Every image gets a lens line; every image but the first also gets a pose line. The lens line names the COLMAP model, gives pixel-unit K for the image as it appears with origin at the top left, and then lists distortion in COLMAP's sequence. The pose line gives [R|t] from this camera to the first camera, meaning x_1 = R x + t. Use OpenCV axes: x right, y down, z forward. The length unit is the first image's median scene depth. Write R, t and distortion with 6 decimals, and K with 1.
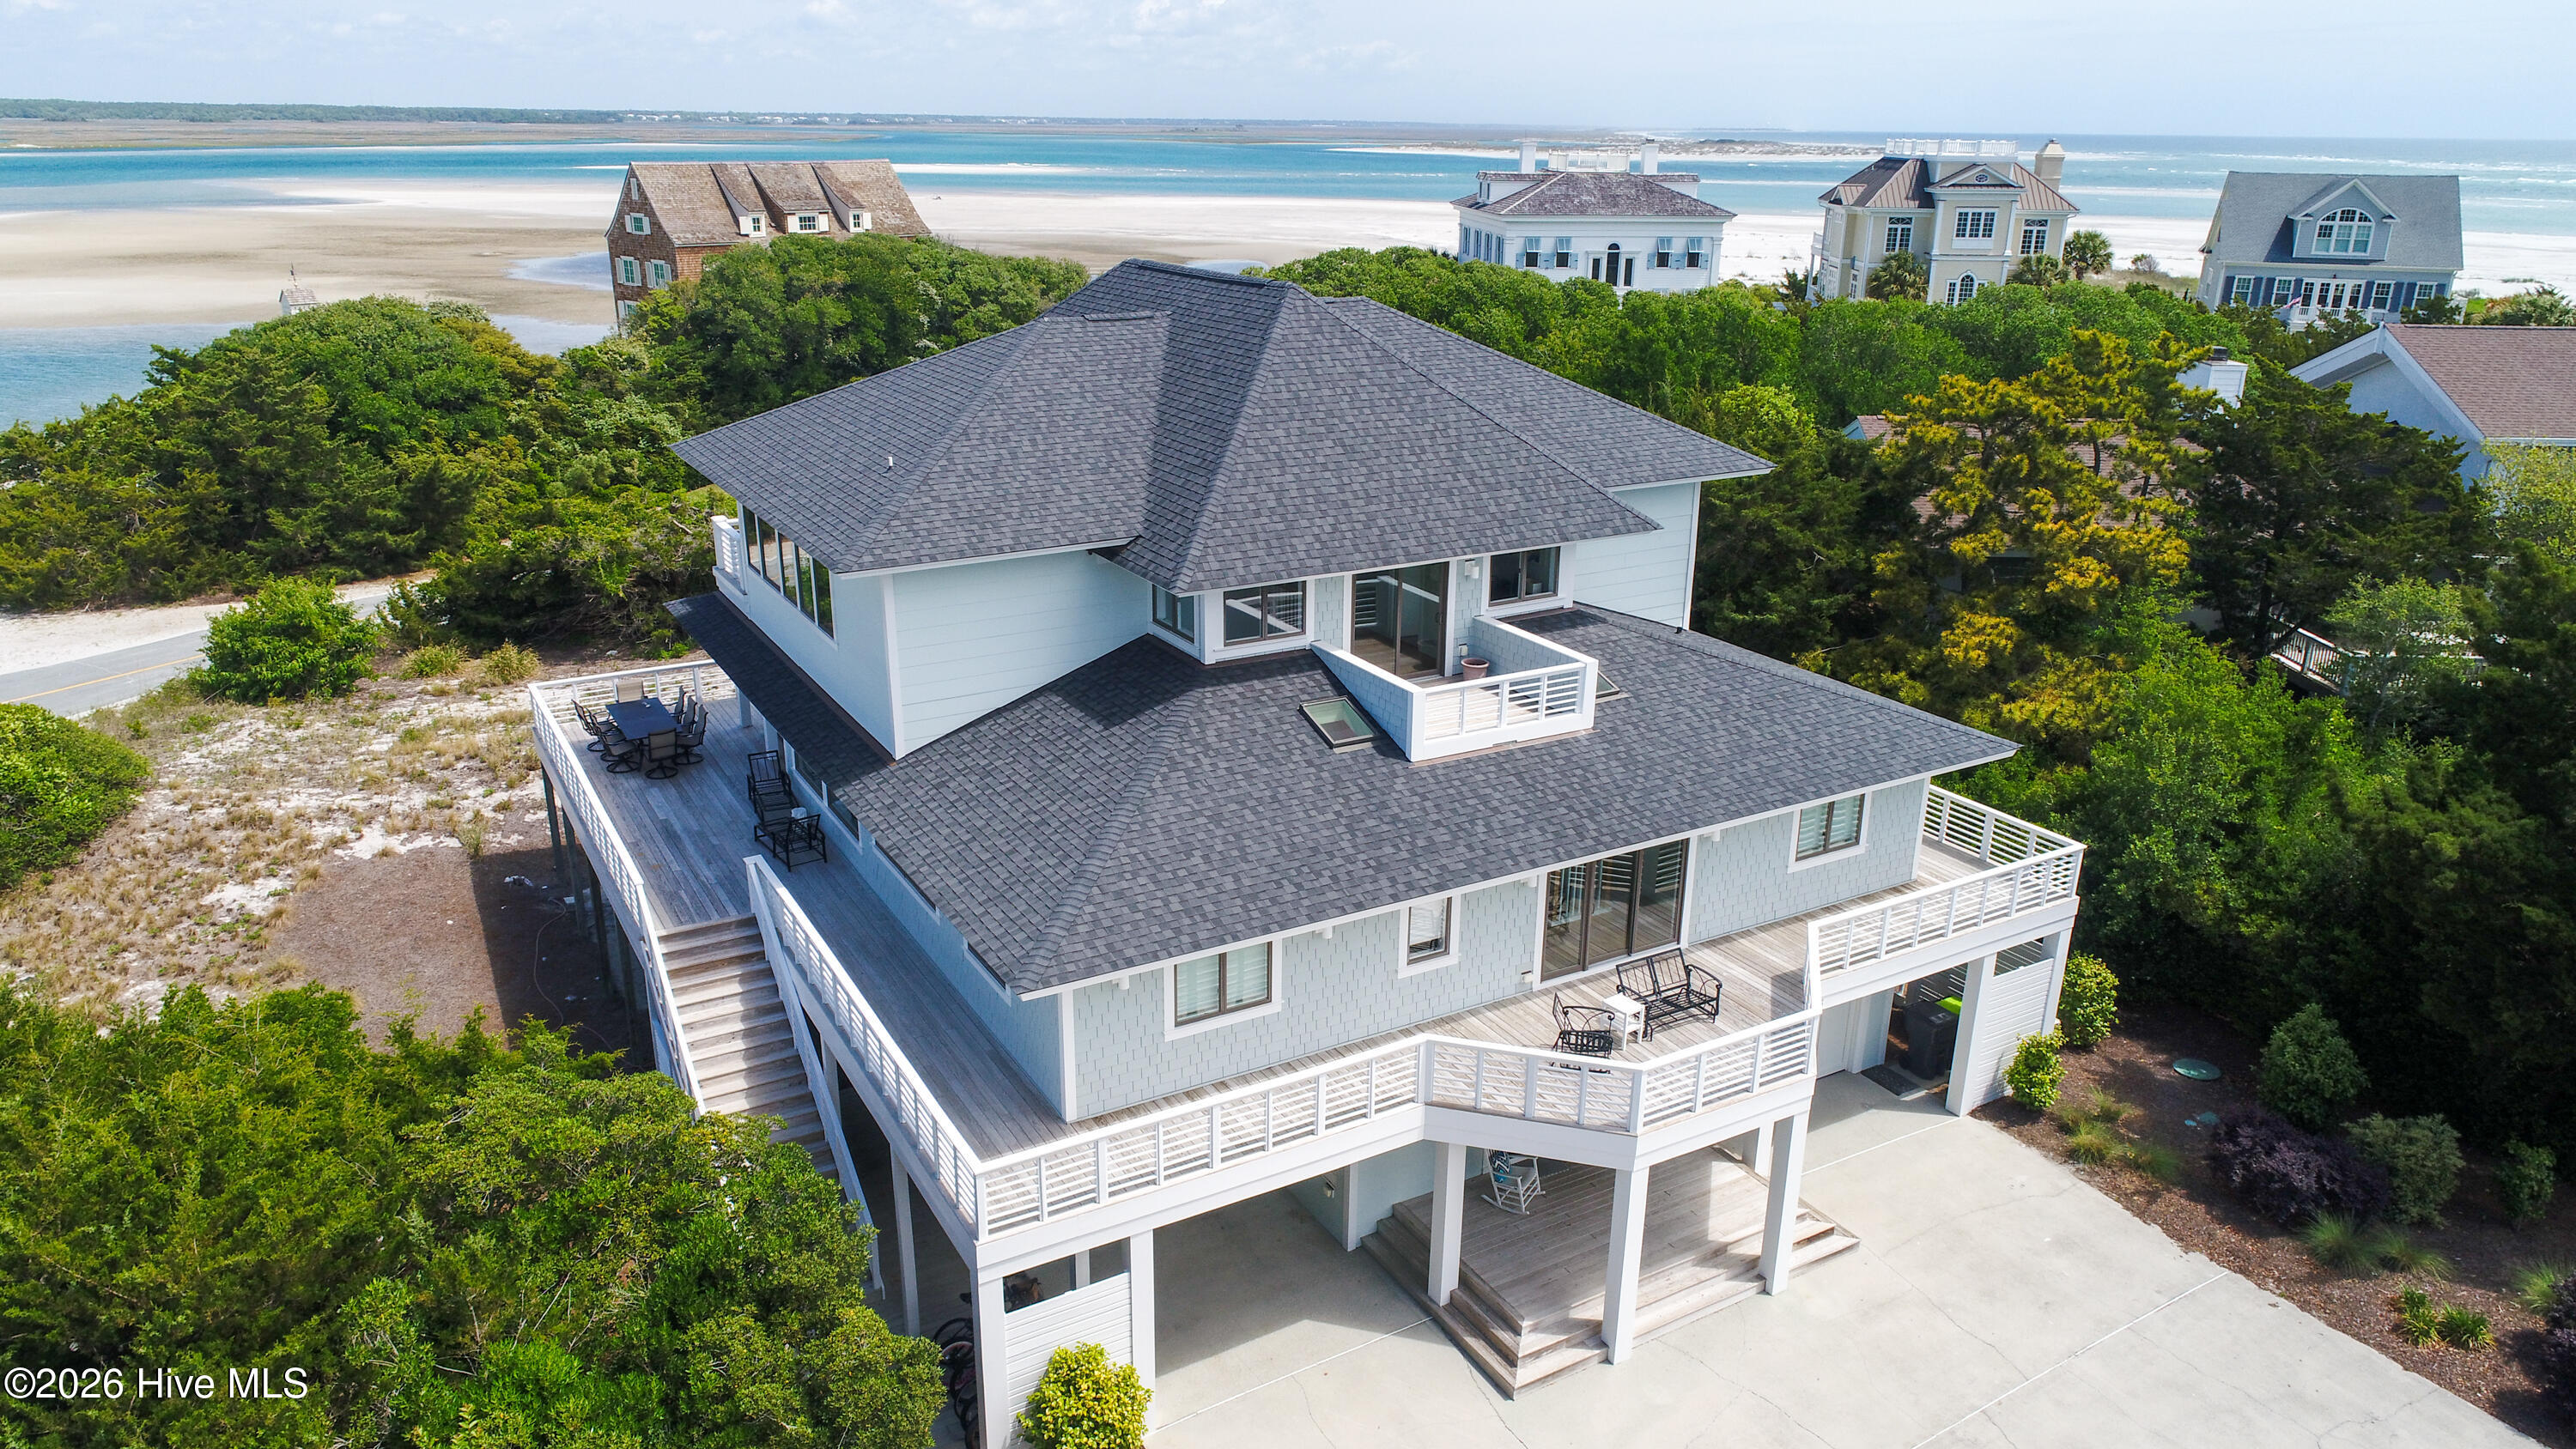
lens RADIAL K [[1729.6, 0, 1288.0], [0, 1729.6, 724.5], [0, 0, 1]] dist [-0.000958, 0.000962]
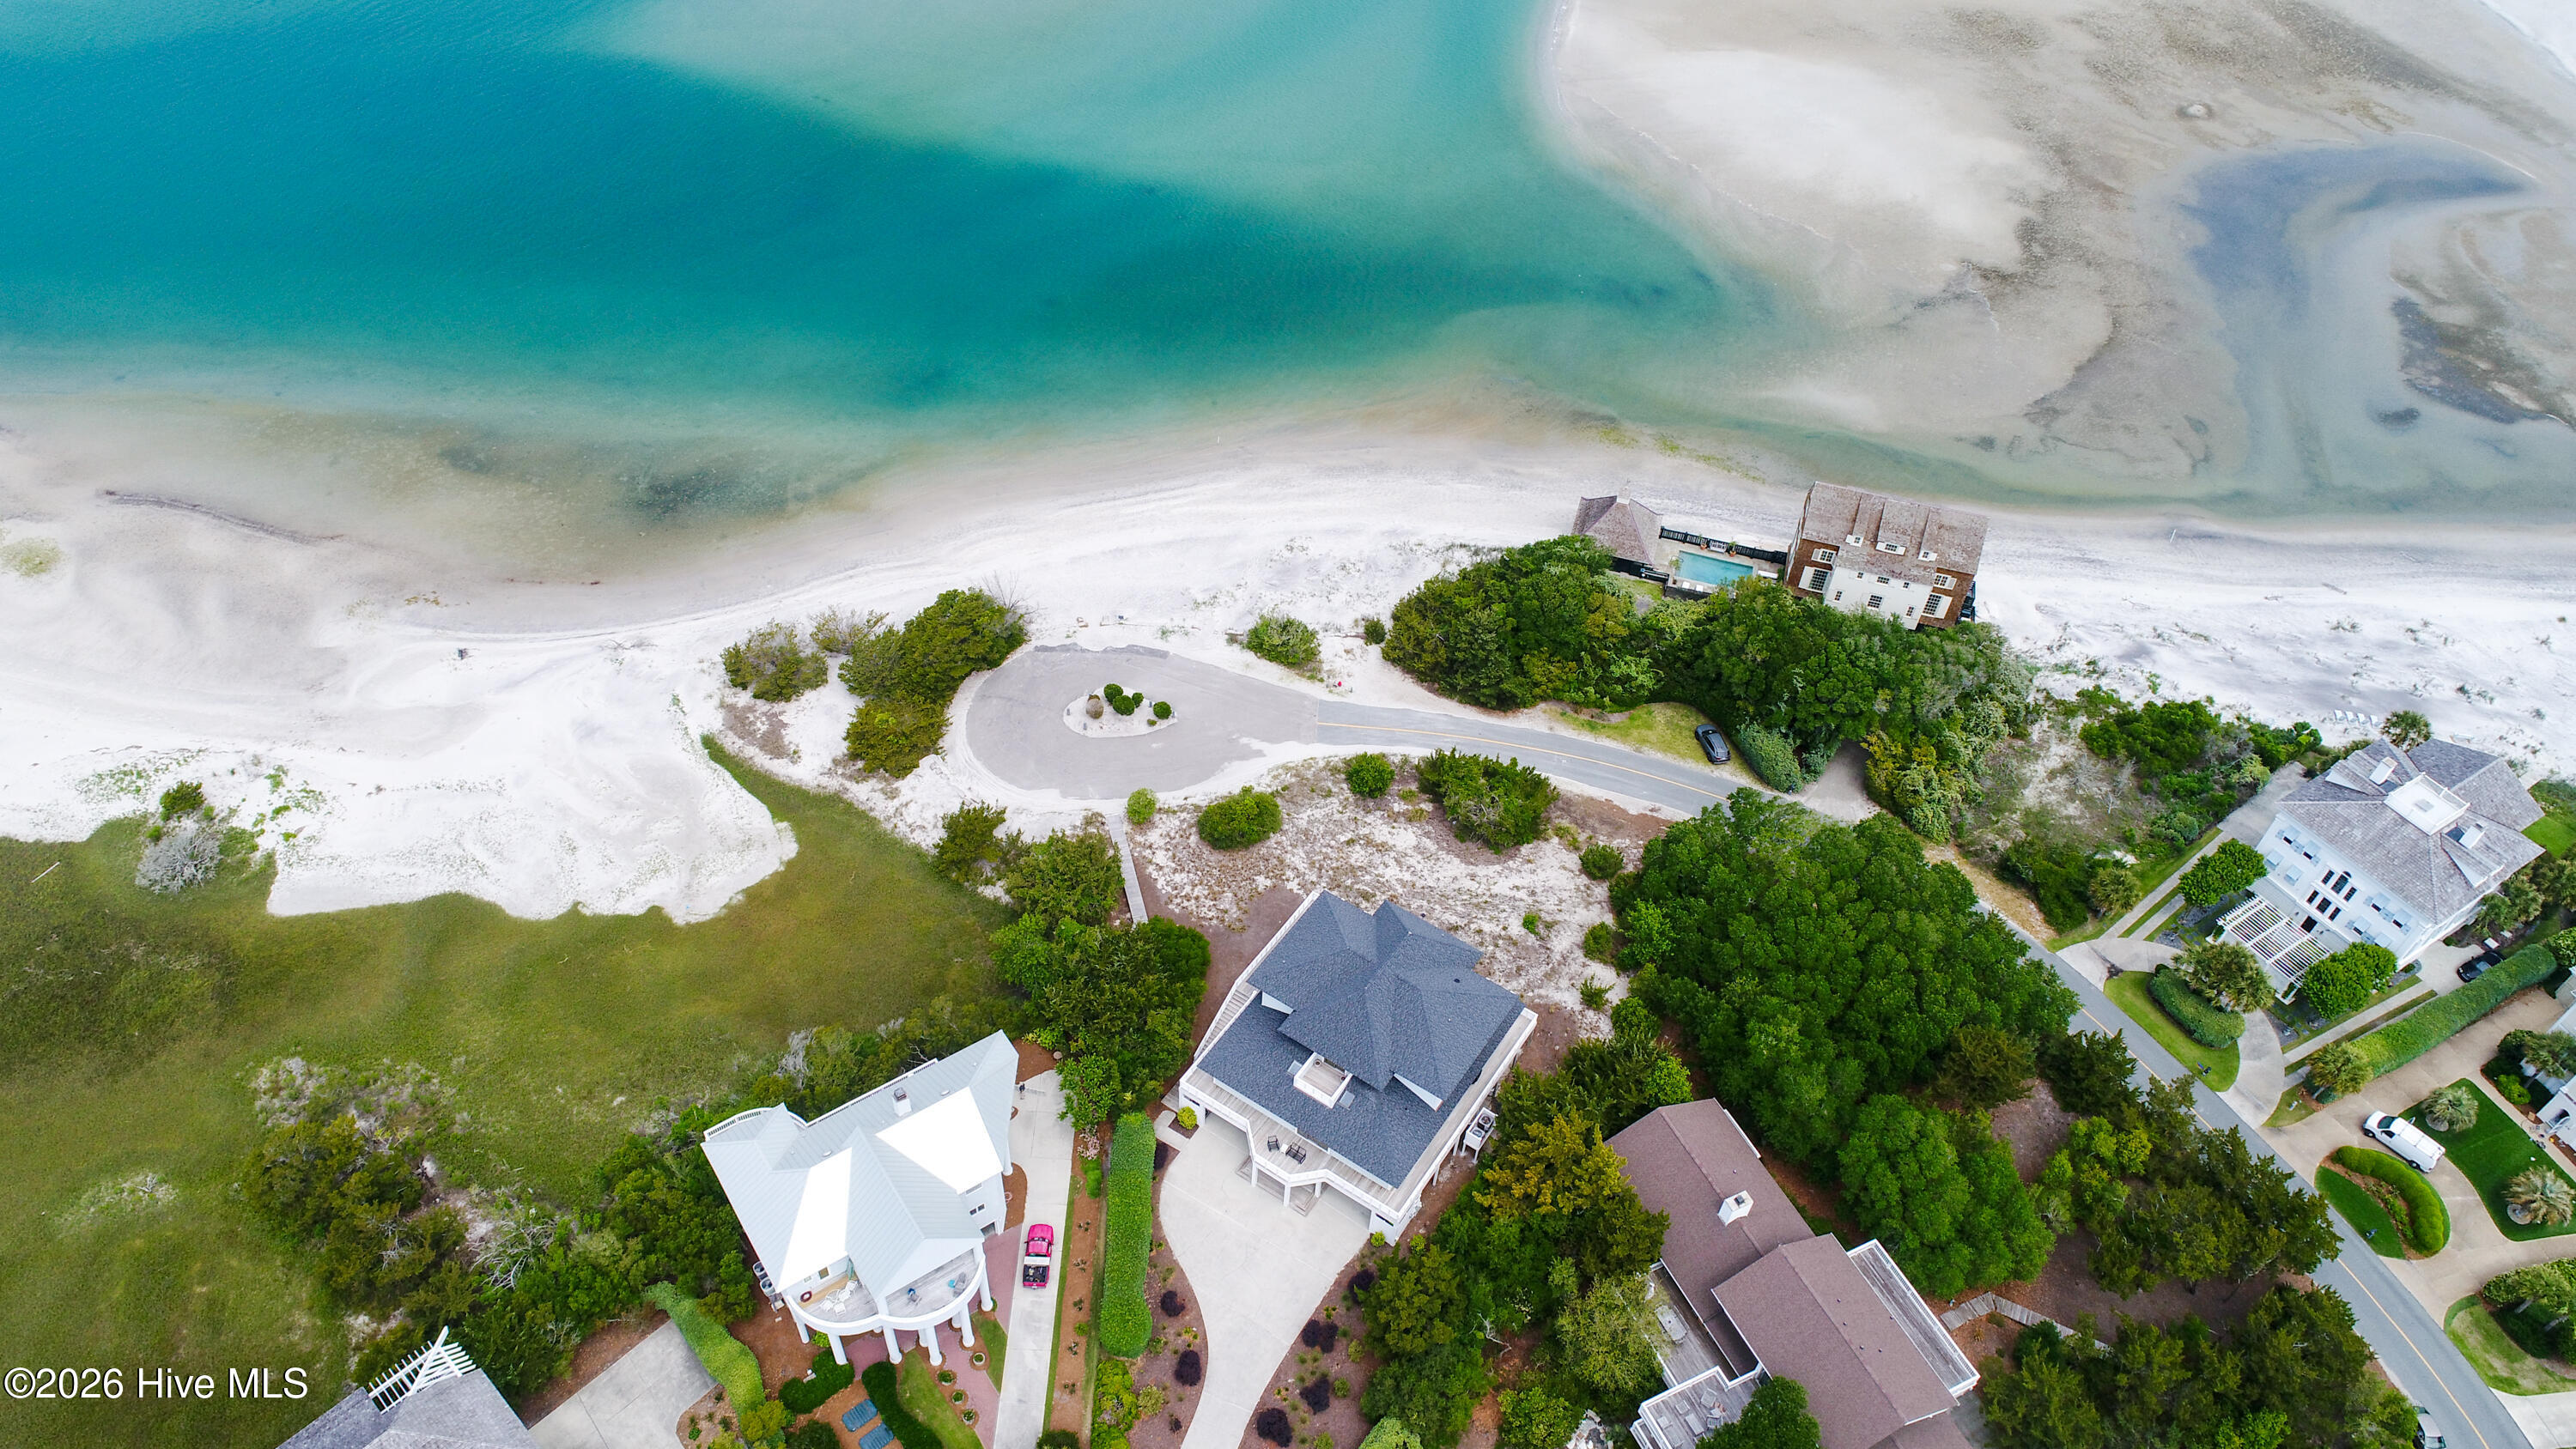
lens RADIAL K [[1748.0, 0, 1288.0], [0, 1748.0, 724.5], [0, 0, 1]] dist [-0.000795, 0.001897]
pose [[0.440597, 0.647869, -0.621402, 0.909477], [-0.337724, 0.760983, 0.553938, -1.283432], [0.831756, -0.034201, 0.554088, -0.646367]]
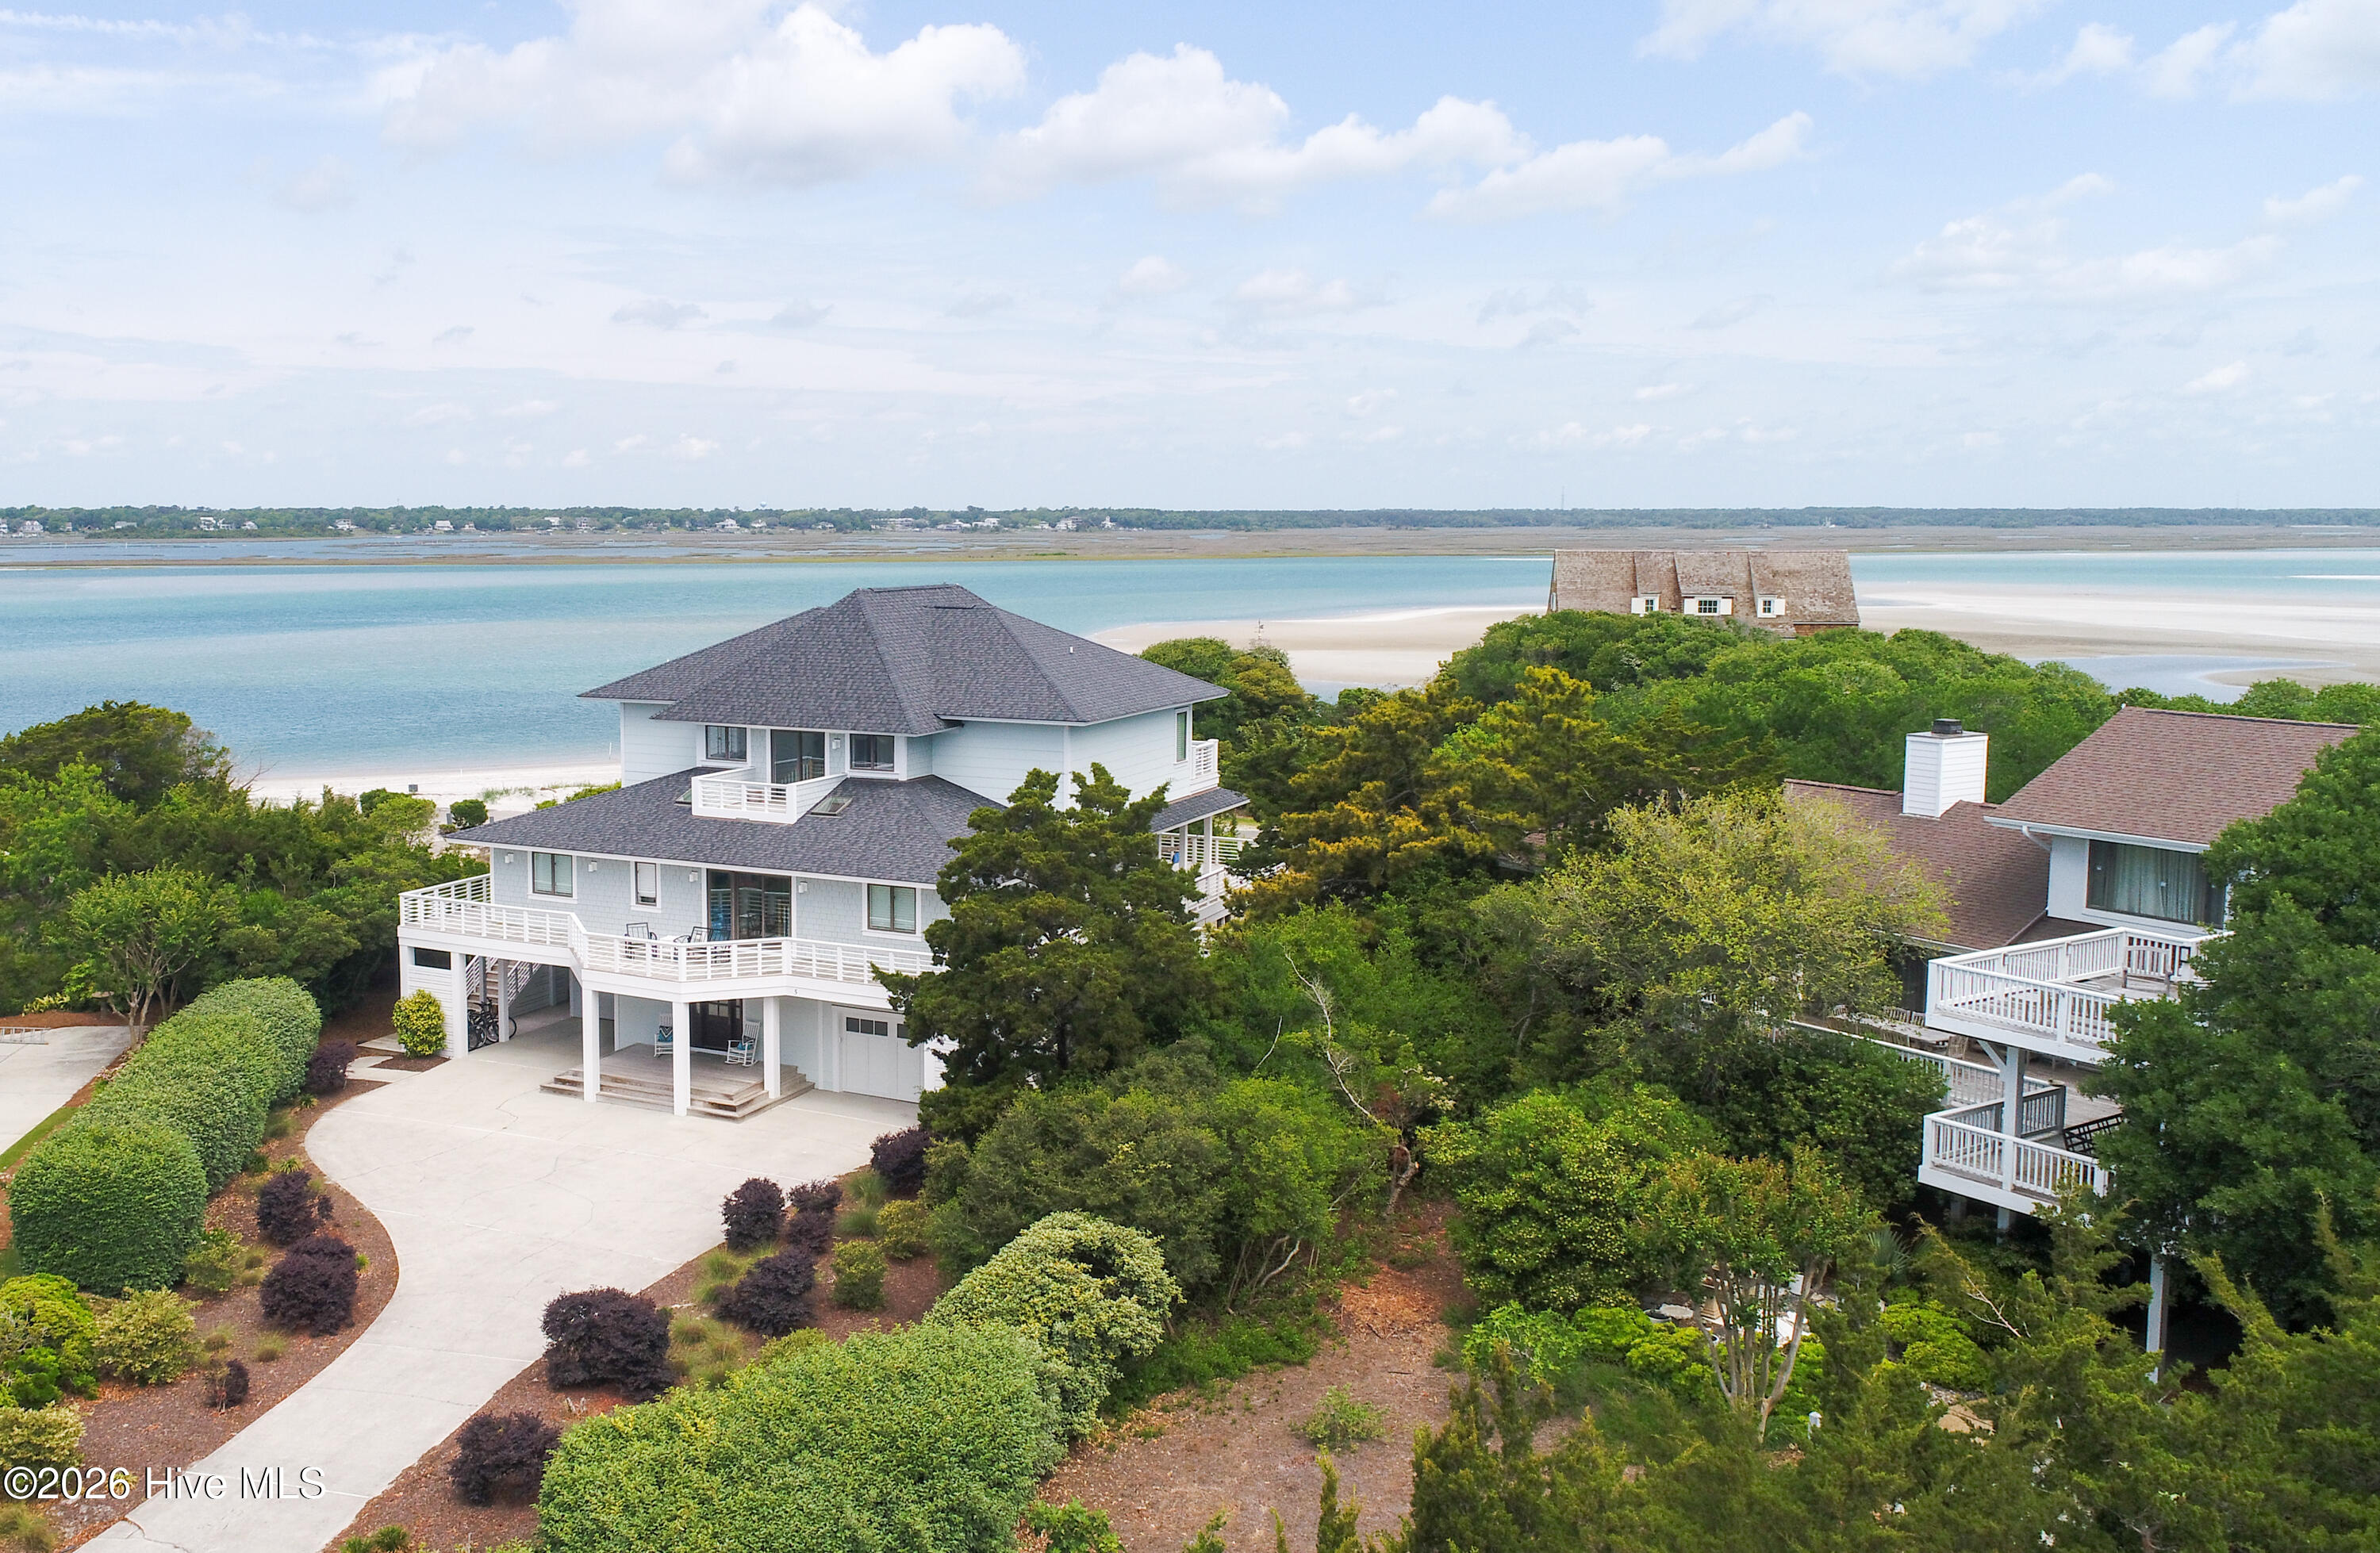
lens RADIAL K [[2087.0, 0, 913.3], [0, 2087.0, 734.1], [0, 0, 1]] dist [-0.000050, -0.002280]
pose [[0.513538, 0.076848, -0.854619, 0.775610], [-0.275445, 0.958035, -0.079368, 0.018738], [0.812655, 0.276159, 0.513155, -0.009047]]
